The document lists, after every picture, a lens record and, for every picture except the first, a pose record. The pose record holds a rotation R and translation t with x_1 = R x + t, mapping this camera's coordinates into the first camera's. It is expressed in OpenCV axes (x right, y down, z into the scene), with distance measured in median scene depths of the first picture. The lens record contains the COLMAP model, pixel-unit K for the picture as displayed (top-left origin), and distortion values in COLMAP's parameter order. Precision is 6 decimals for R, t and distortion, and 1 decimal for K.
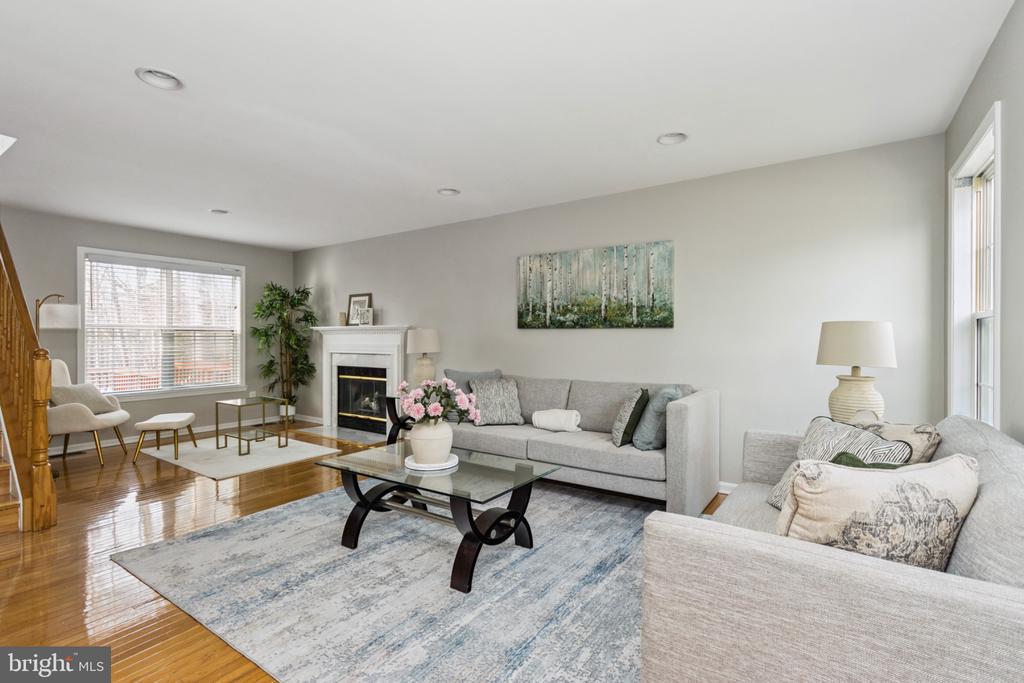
lens RADIAL K [[479.2, 0, 517.4], [0, 479.2, 339.4], [0, 0, 1]] dist [0.006017, 0.000974]
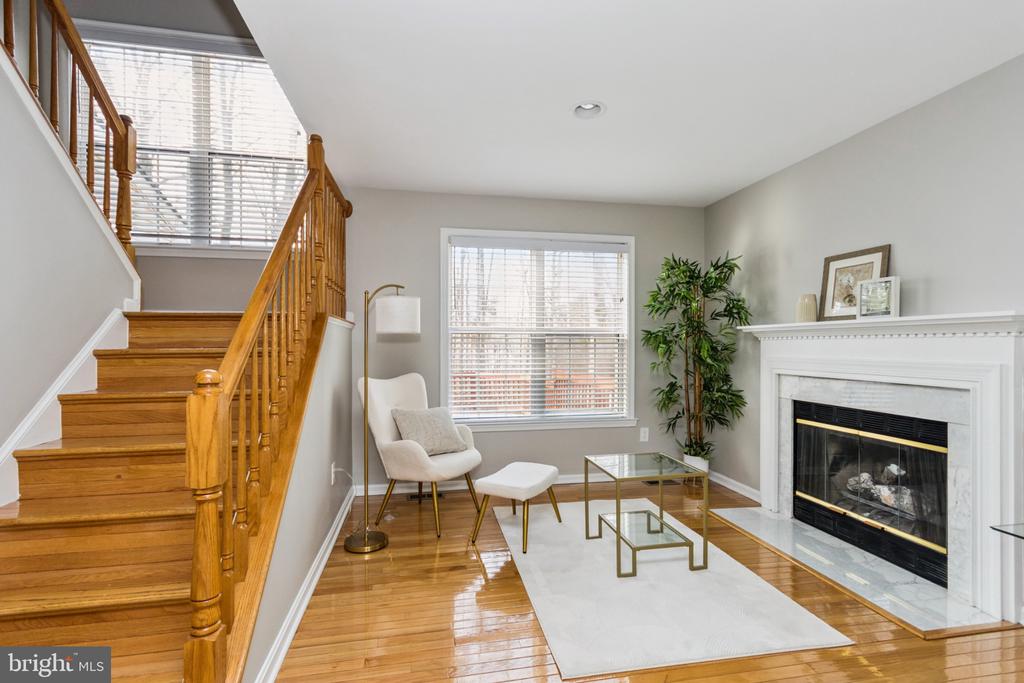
lens RADIAL K [[479.2, 0, 512.1], [0, 479.2, 345.8], [0, 0, 1]] dist [0.006017, 0.000974]
pose [[0.710317, 0.001831, -0.703879, -0.225799], [-0.002872, 0.999996, -0.000296, -0.002072], [0.703876, 0.002232, 0.710320, 0.419597]]
